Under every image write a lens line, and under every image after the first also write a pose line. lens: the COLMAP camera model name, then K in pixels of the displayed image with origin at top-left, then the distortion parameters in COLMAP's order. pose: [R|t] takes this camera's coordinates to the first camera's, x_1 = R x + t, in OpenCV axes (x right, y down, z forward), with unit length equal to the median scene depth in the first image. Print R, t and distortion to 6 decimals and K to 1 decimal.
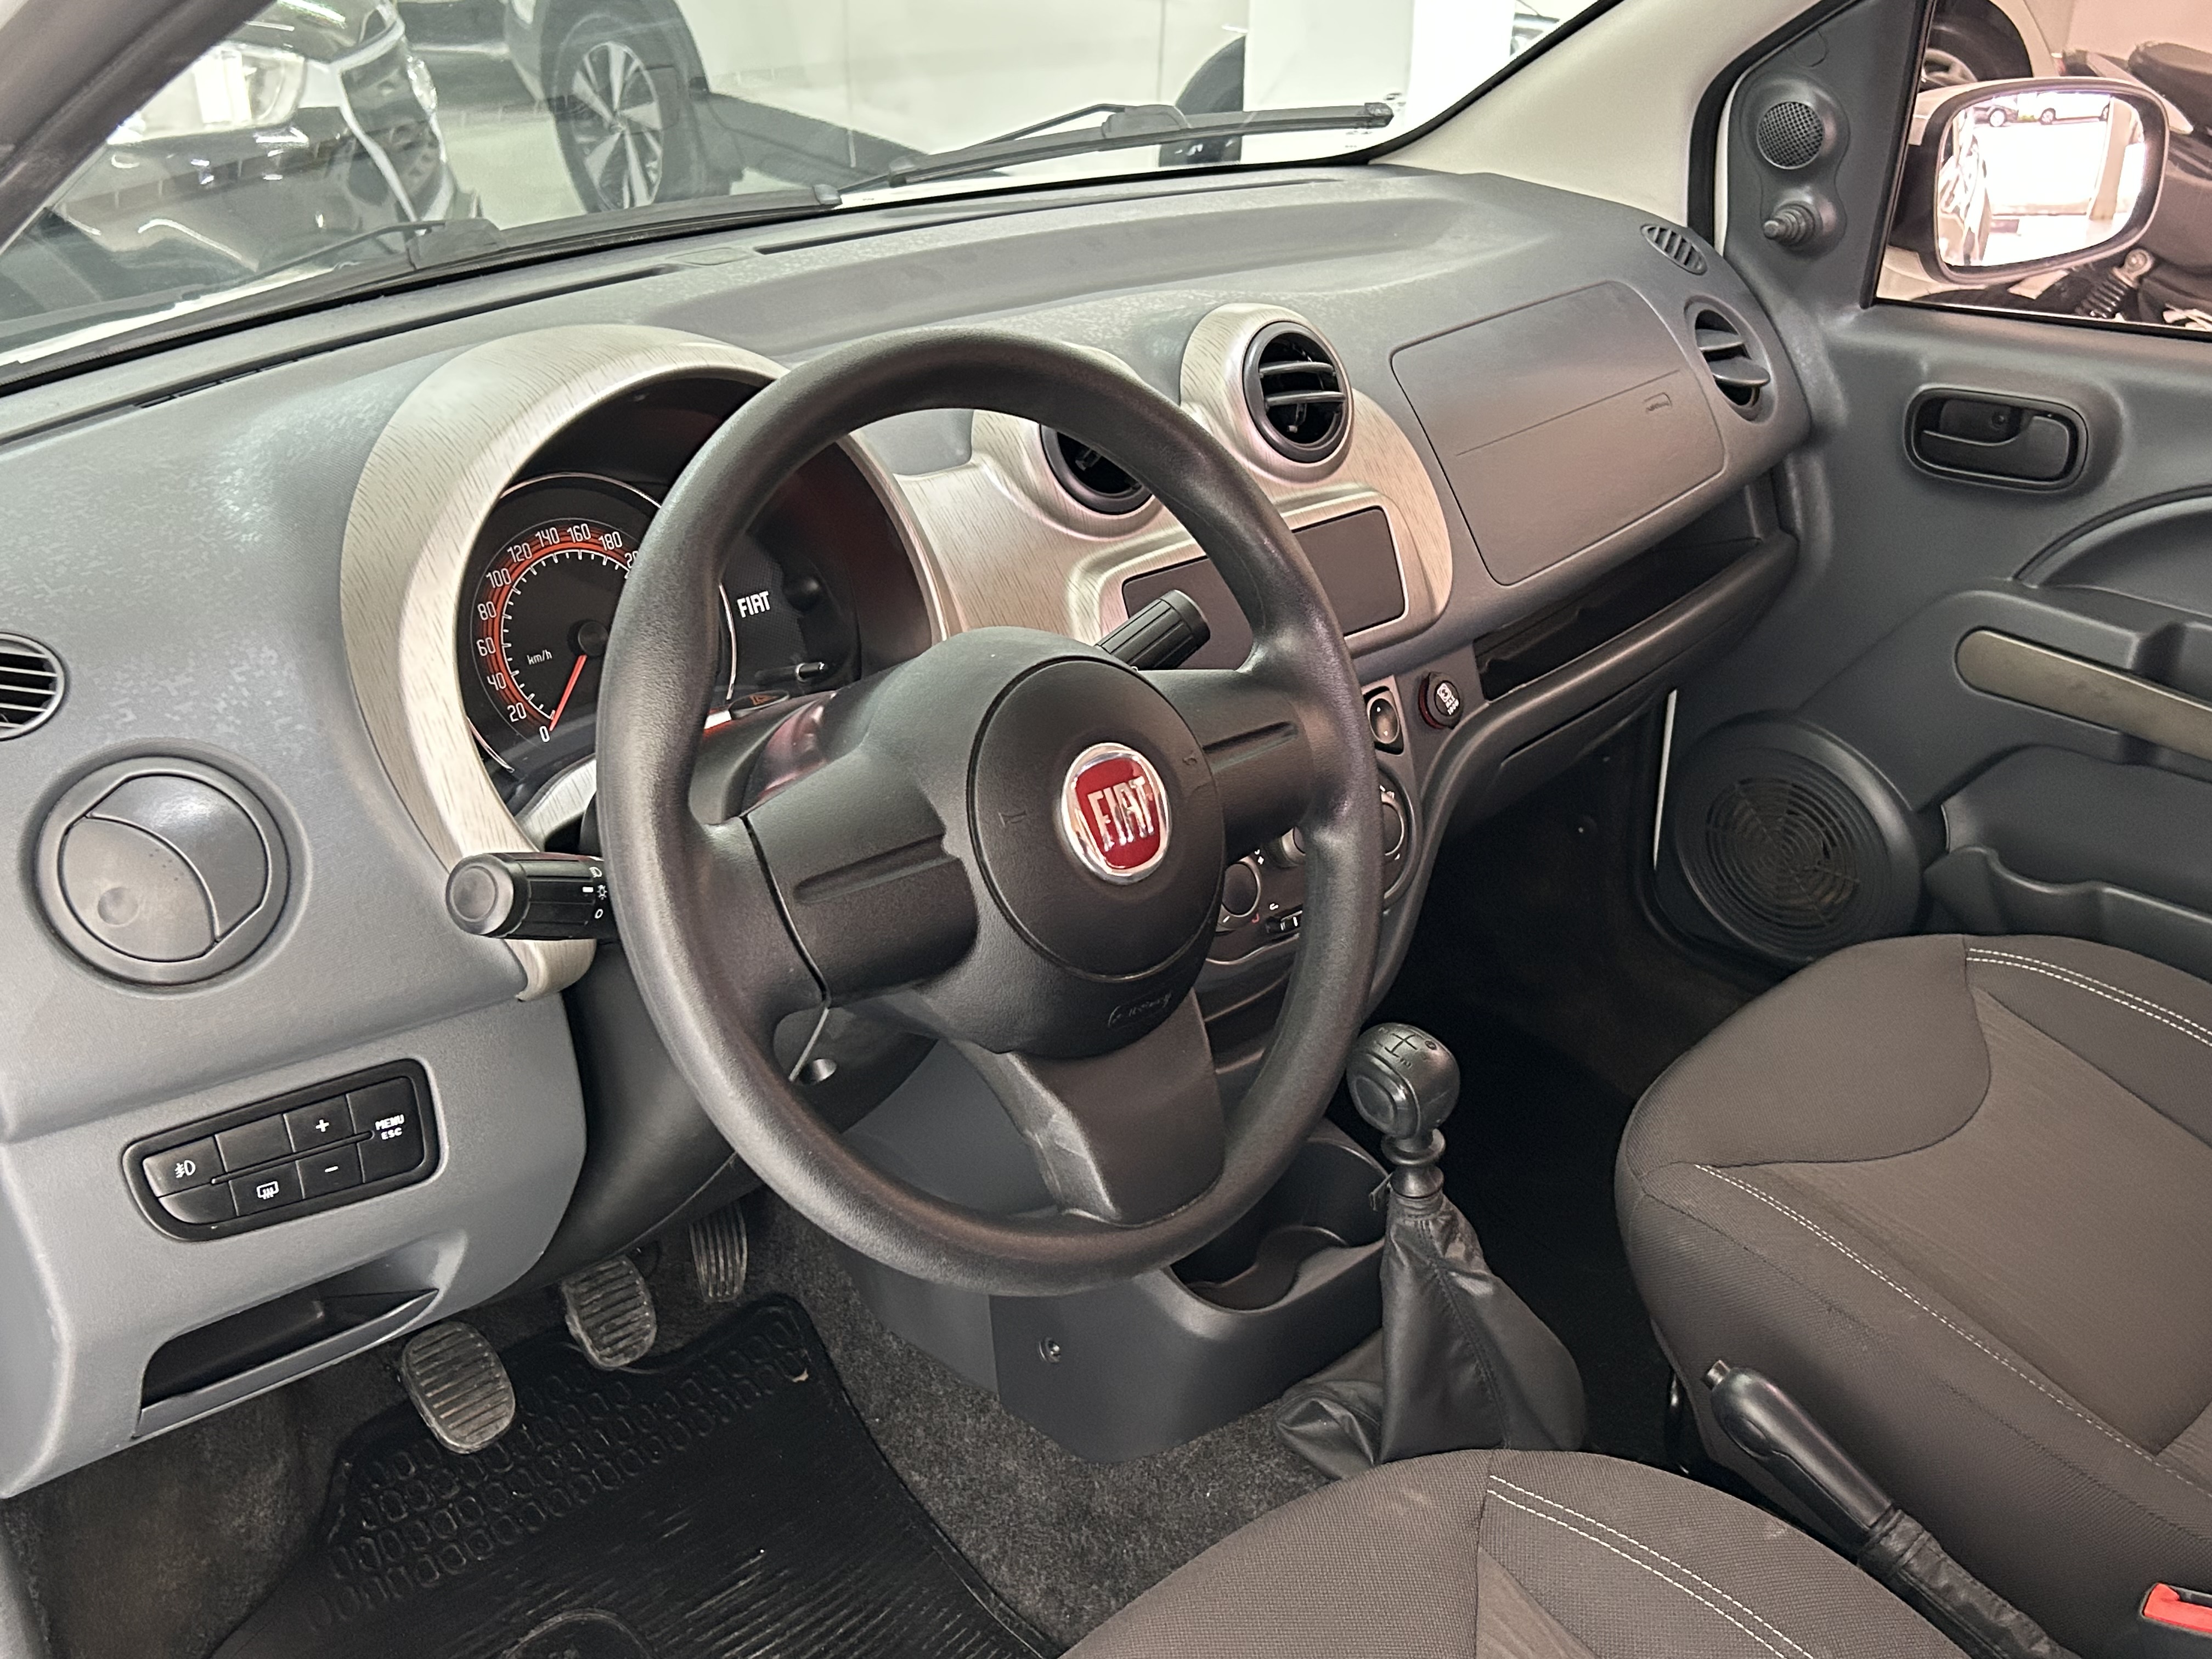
lens RADIAL K [[2260.5, 0, 1100.5], [0, 2260.5, 824.1], [0, 0, 1]] dist [0.064776, -0.004652]
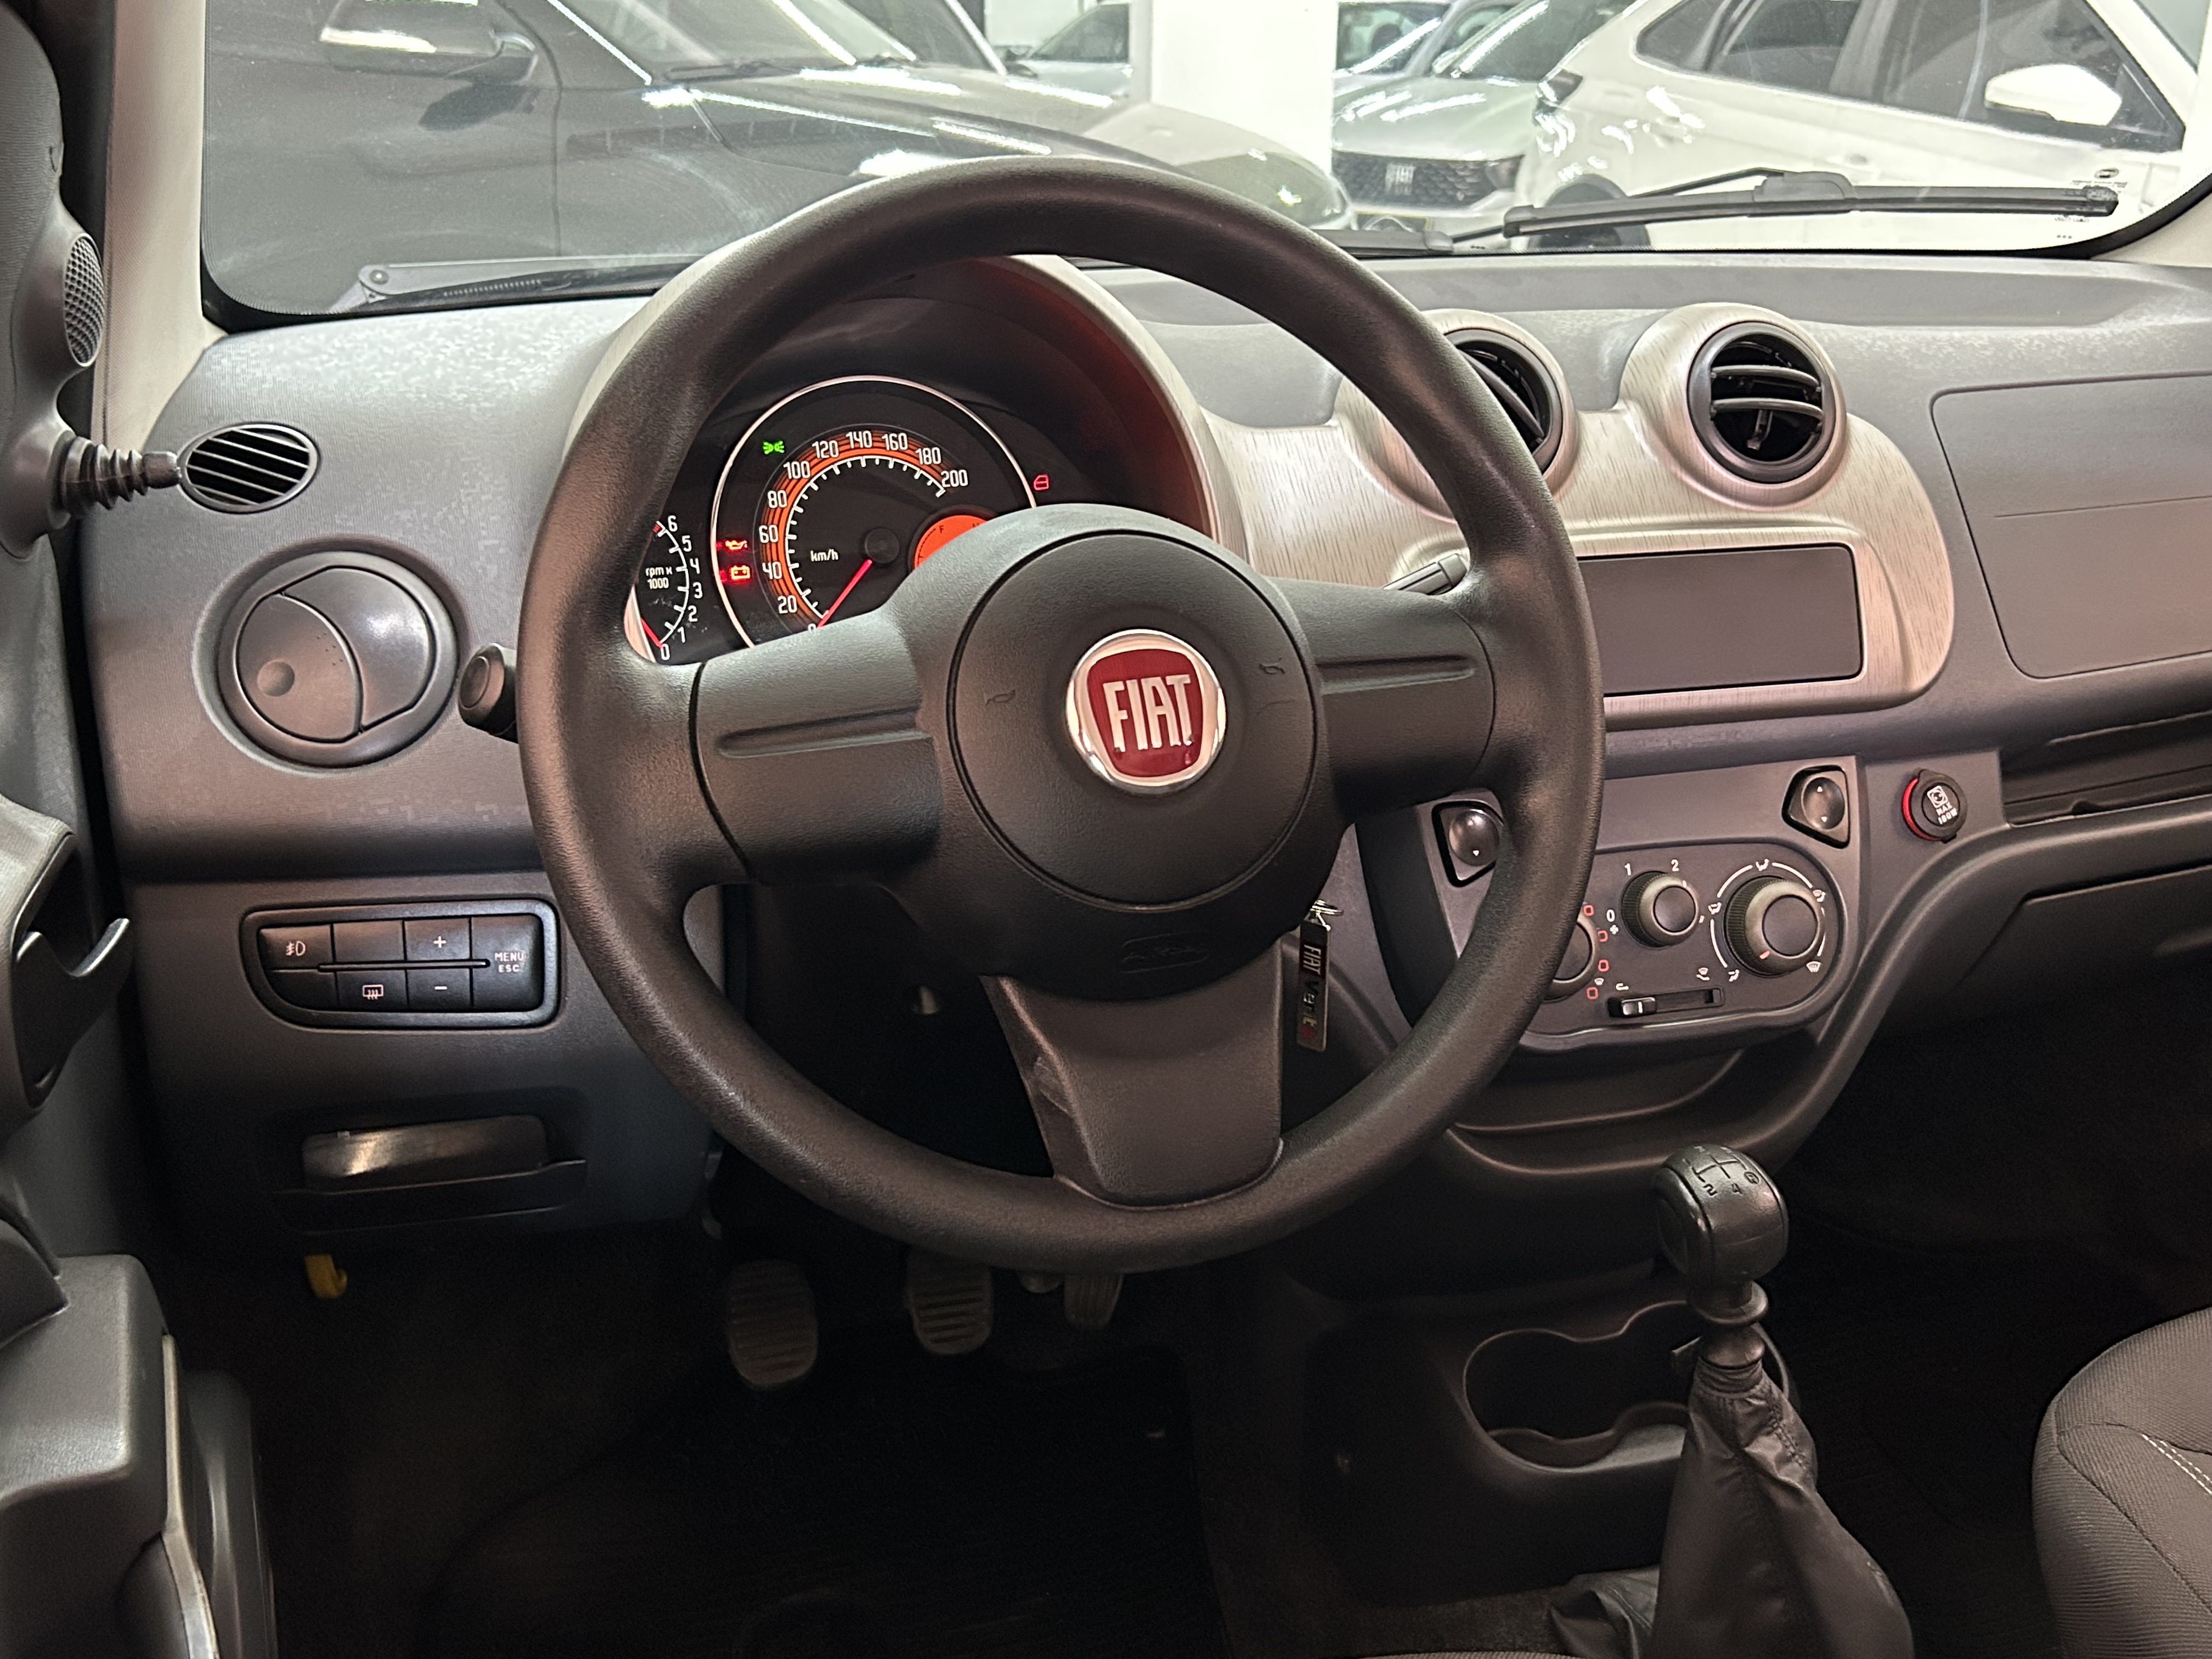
lens RADIAL K [[2119.2, 0, 1145.5], [0, 2119.2, 835.5], [0, 0, 1]] dist [0.161744, -0.452665]
pose [[0.903188, 0.156905, -0.399540, 0.228042], [-0.192269, 0.980081, -0.049746, 0.055259], [0.383776, 0.121749, 0.915365, 0.189857]]
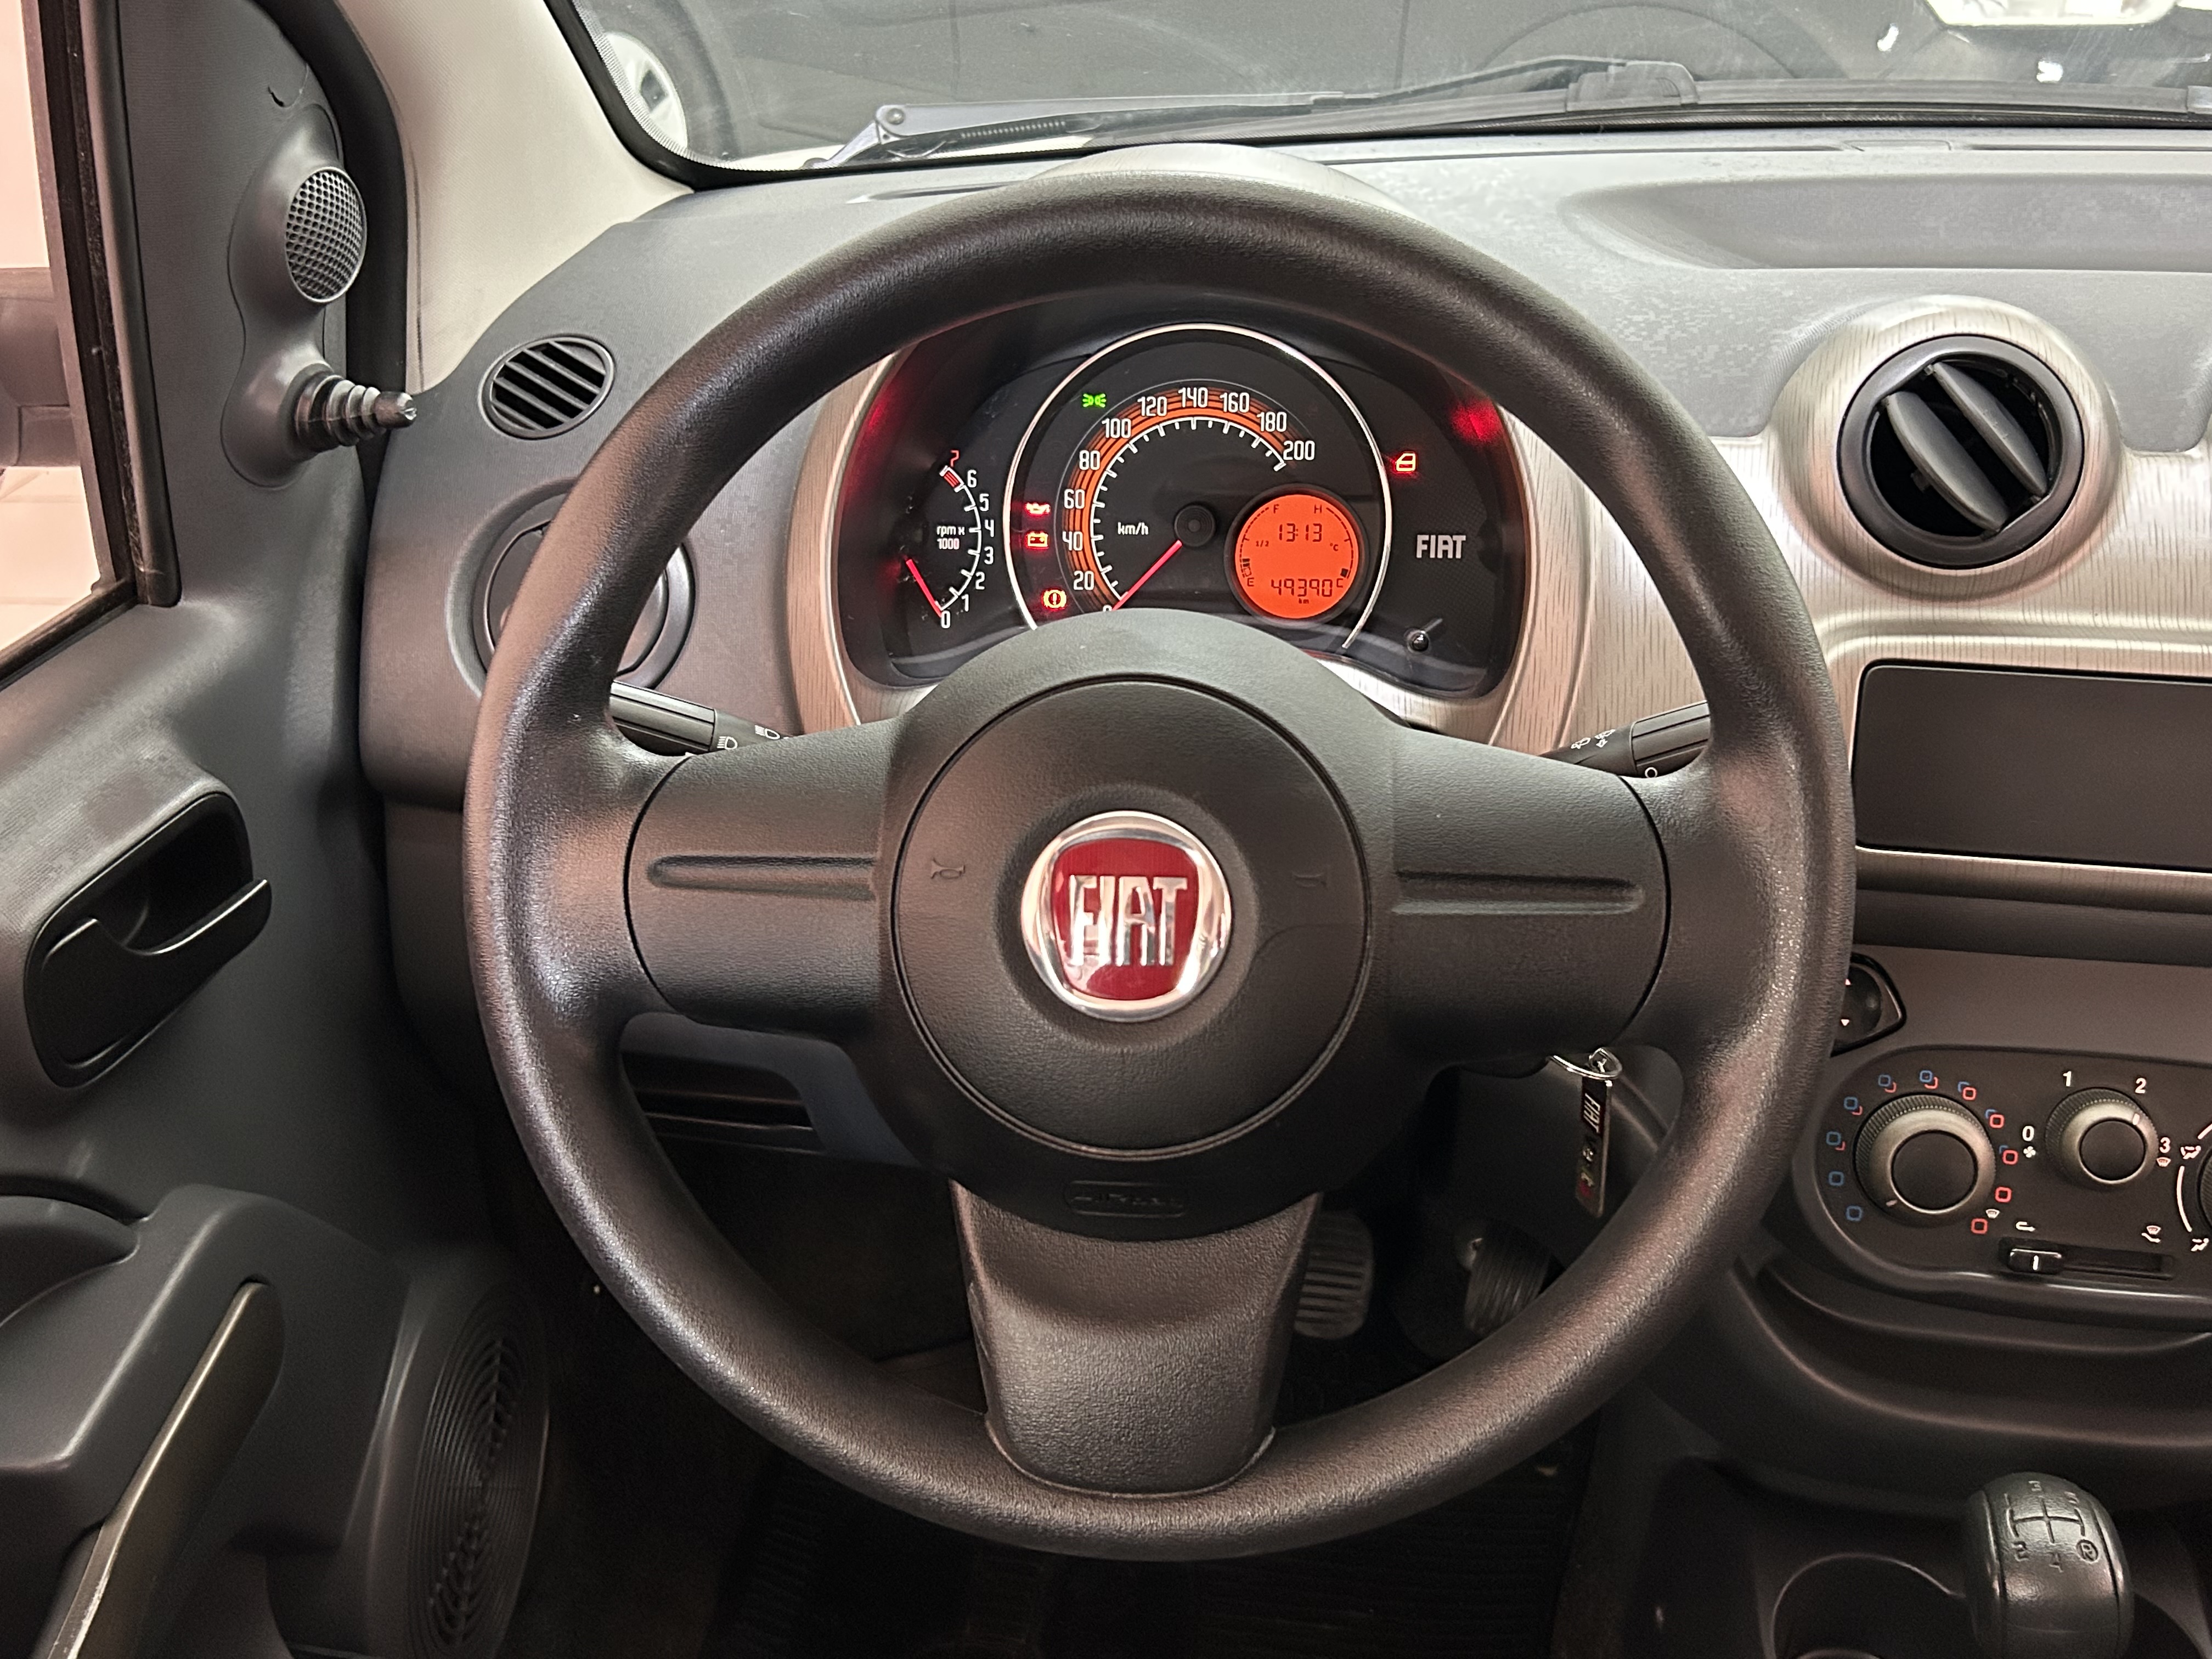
lens RADIAL K [[2125.2, 0, 1117.6], [0, 2125.2, 822.7], [0, 0, 1]] dist [0.164293, -0.458961]
pose [[0.626636, 0.357025, -0.692720, 0.300534], [-0.321646, 0.928131, 0.187393, -0.102411], [0.709839, 0.105383, 0.696436, 0.377419]]
